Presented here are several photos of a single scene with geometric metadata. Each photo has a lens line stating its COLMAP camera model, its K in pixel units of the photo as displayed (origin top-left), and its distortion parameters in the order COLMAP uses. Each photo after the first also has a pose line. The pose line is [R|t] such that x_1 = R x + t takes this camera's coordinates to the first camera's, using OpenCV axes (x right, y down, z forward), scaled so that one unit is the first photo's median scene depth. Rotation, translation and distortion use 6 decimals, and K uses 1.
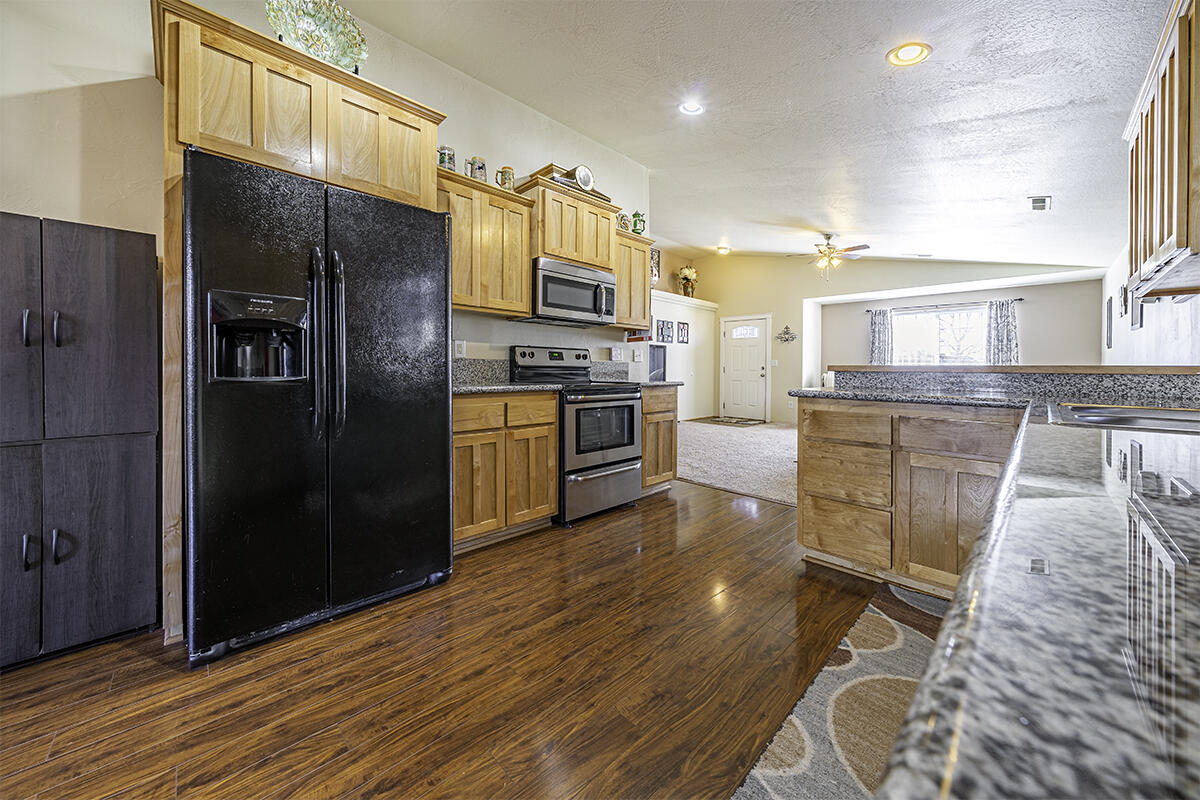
lens RADIAL K [[417.0, 0, 597.7], [0, 417.0, 368.9], [0, 0, 1]] dist [0.001662, -0.000848]
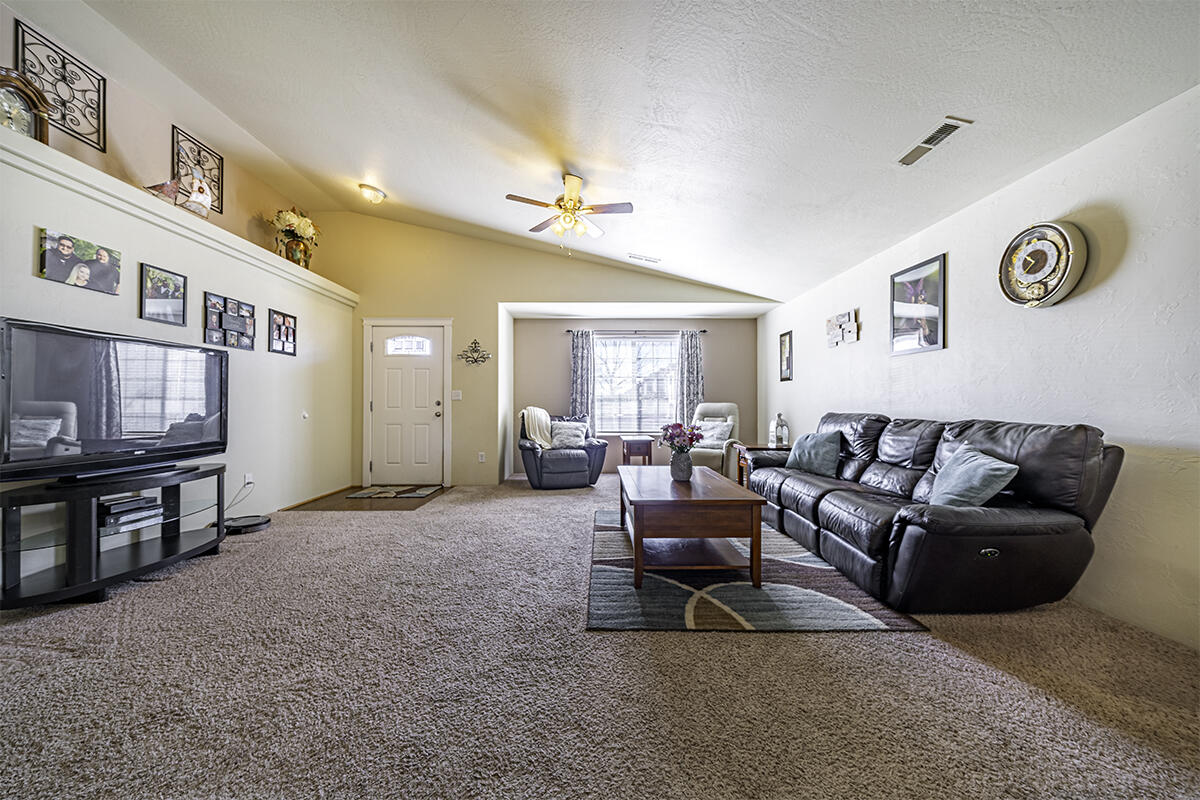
lens RADIAL K [[417.0, 0, 596.5], [0, 417.0, 399.9], [0, 0, 1]] dist [0.001662, -0.000848]
pose [[0.687855, 0.000598, 0.725848, 0.102128], [0.009055, 0.999915, -0.009406, 0.000454], [-0.725791, 0.013042, 0.687791, 0.393488]]
